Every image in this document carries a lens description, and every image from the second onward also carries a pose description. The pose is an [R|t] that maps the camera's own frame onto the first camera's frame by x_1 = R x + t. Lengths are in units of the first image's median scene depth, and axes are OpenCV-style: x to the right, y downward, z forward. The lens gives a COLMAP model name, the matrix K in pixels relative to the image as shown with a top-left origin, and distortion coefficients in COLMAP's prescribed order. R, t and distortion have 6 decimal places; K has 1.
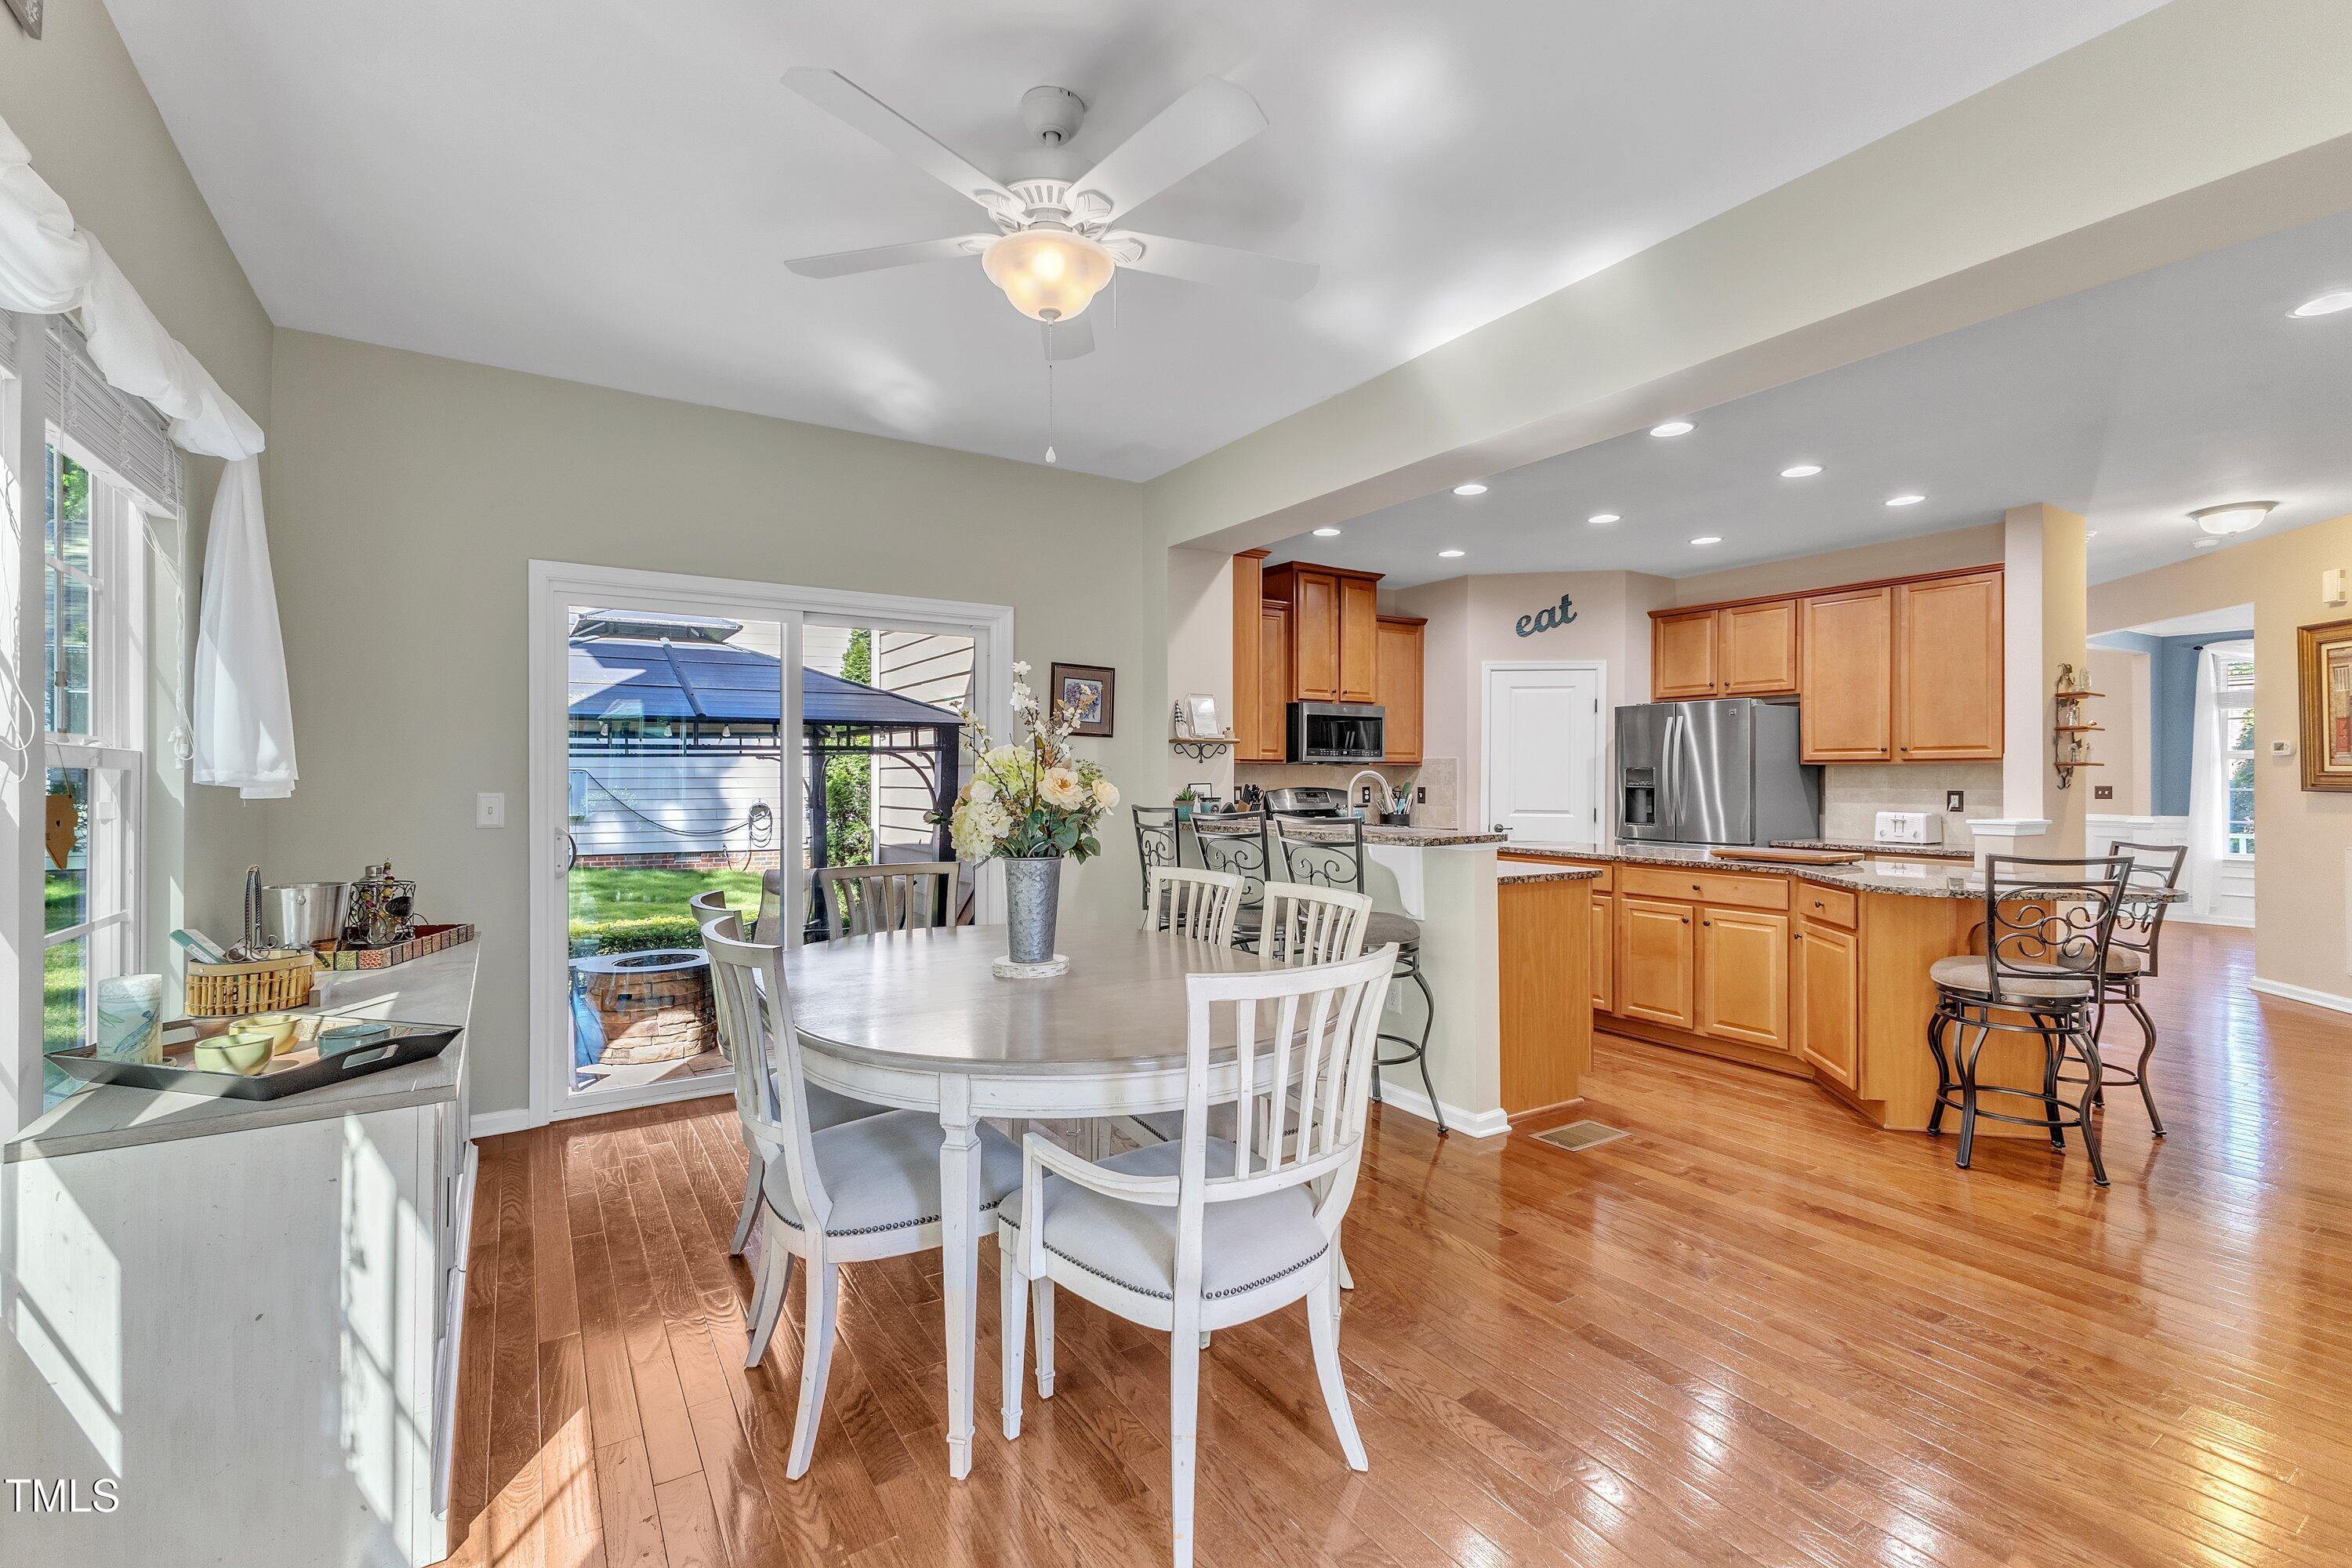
lens RADIAL K [[1031.2, 0, 1178.0], [0, 1031.2, 770.1], [0, 0, 1]] dist [0.009789, -0.002778]
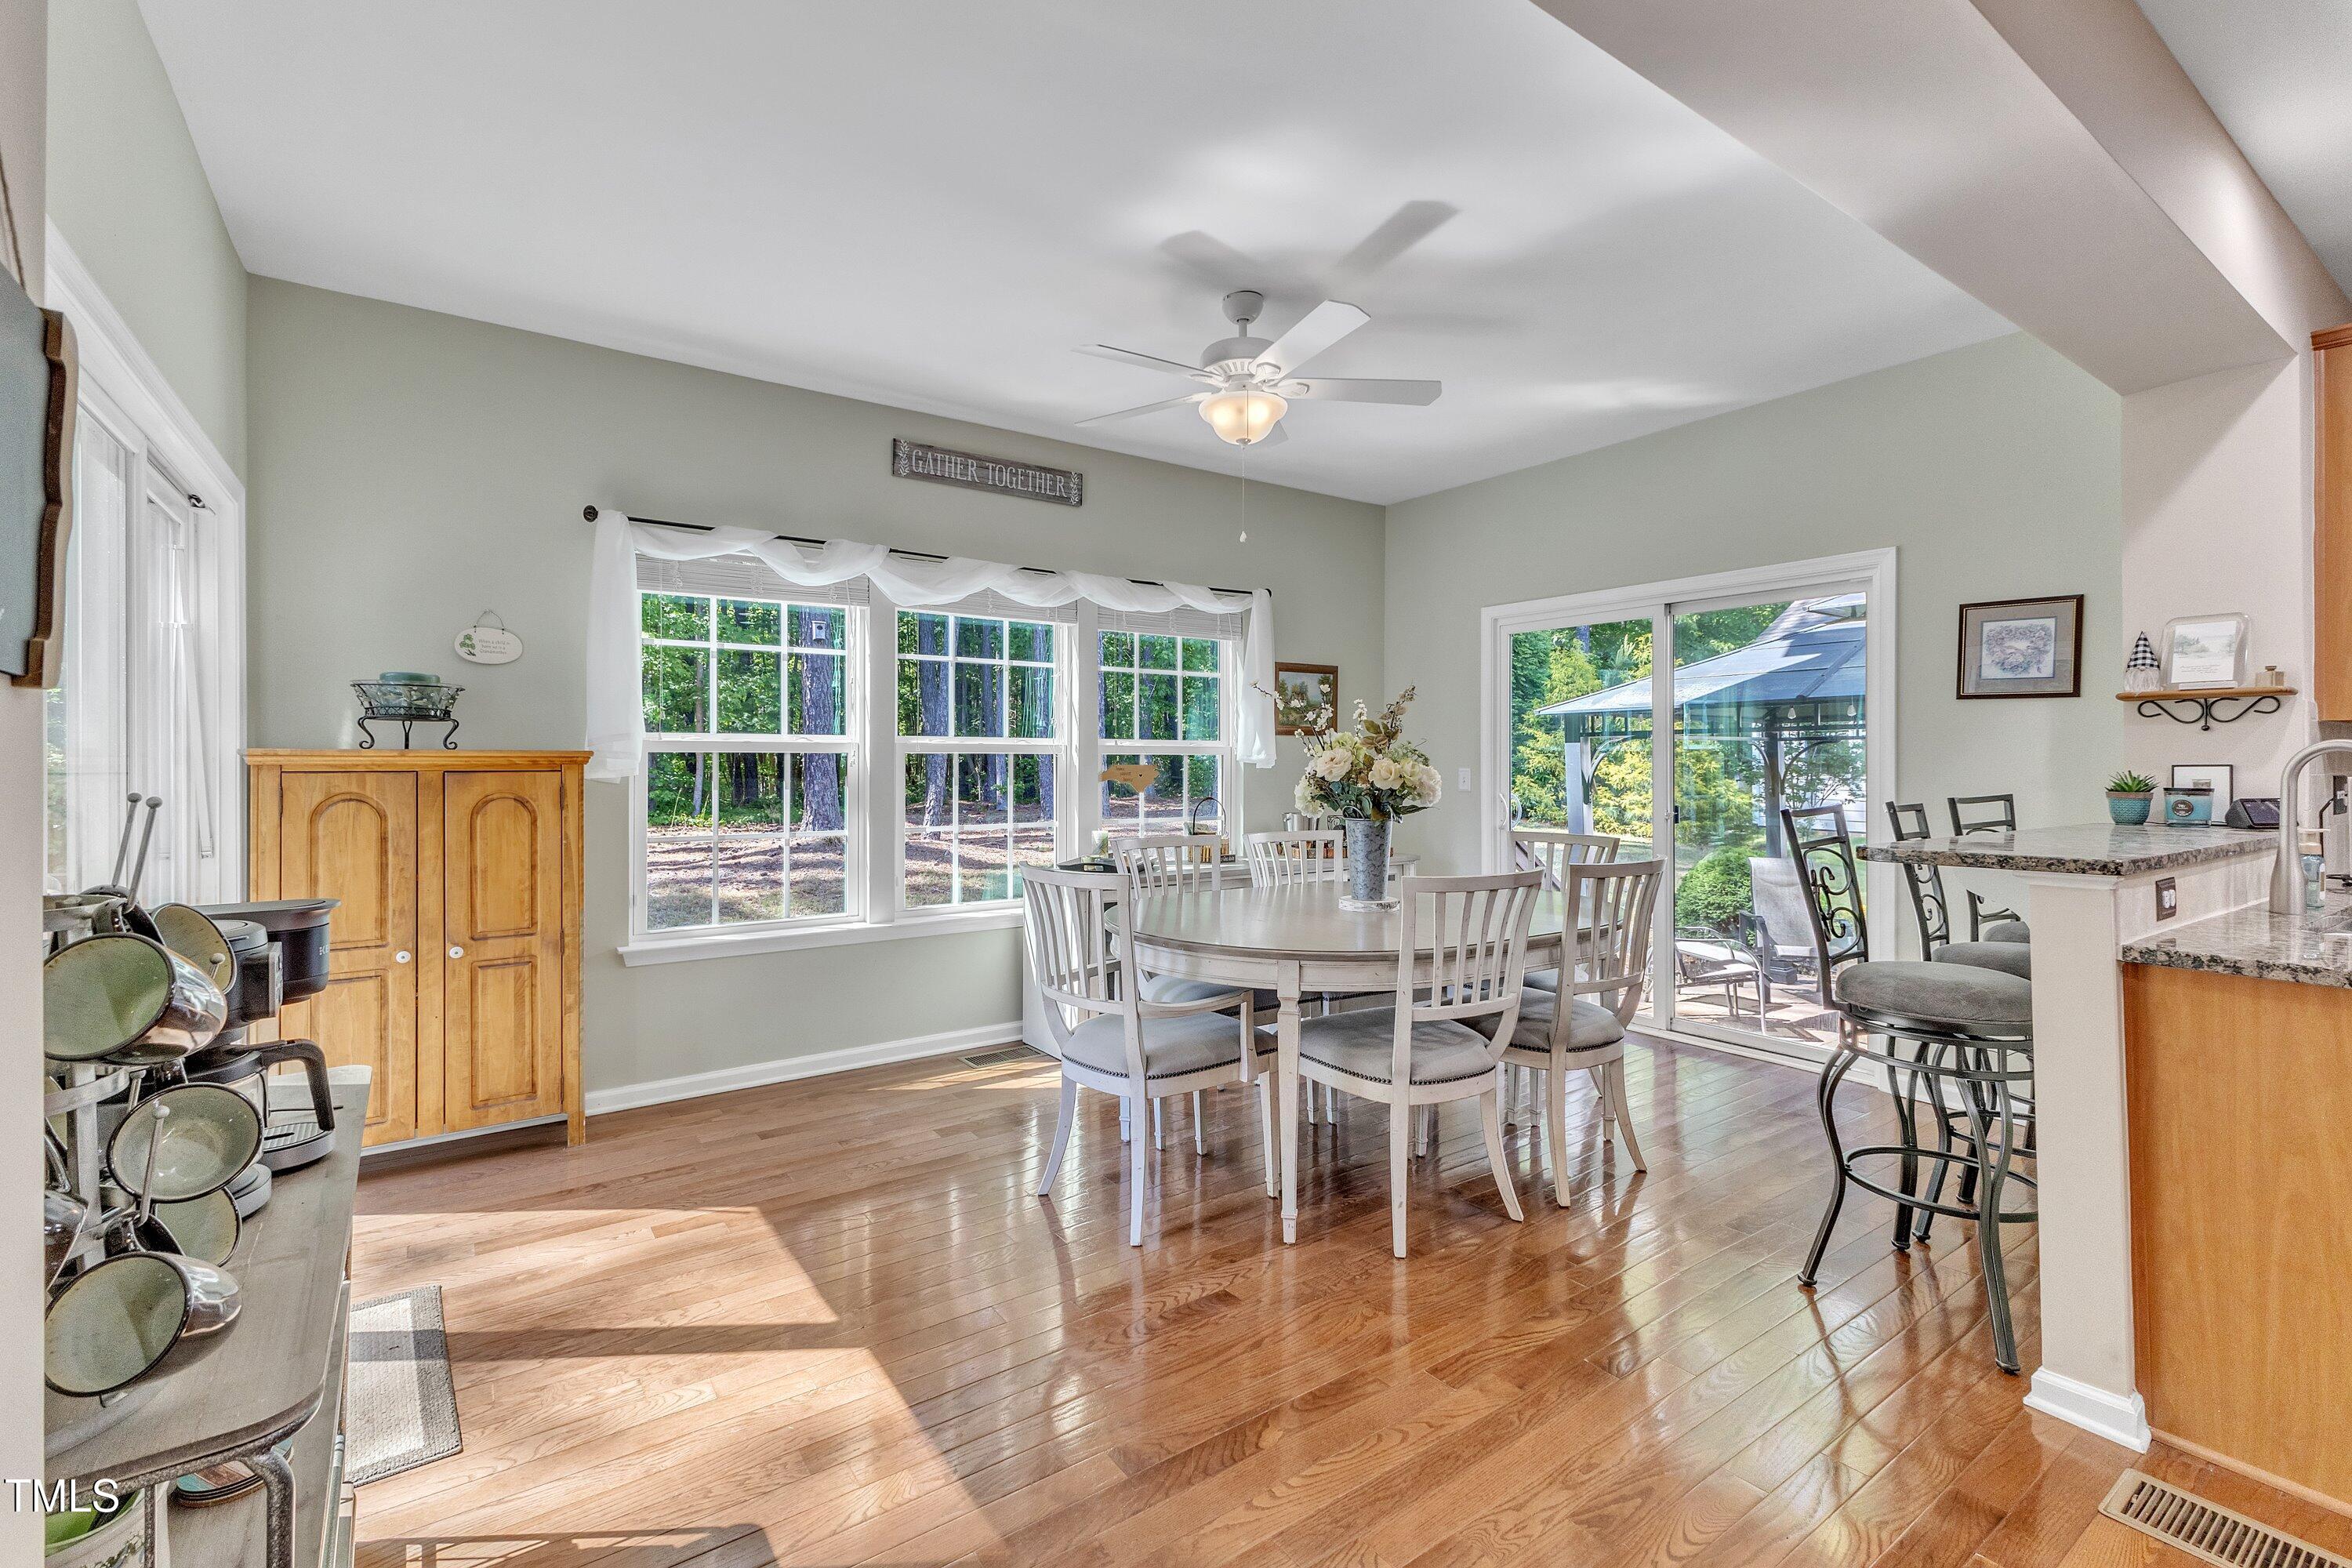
lens RADIAL K [[1031.2, 0, 1197.9], [0, 1031.2, 766.2], [0, 0, 1]] dist [0.009789, -0.002778]
pose [[0.055058, 0.004141, -0.998475, 0.488482], [0.005400, 0.999976, 0.004445, 0.006739], [0.998469, -0.005636, 0.055034, 0.315627]]
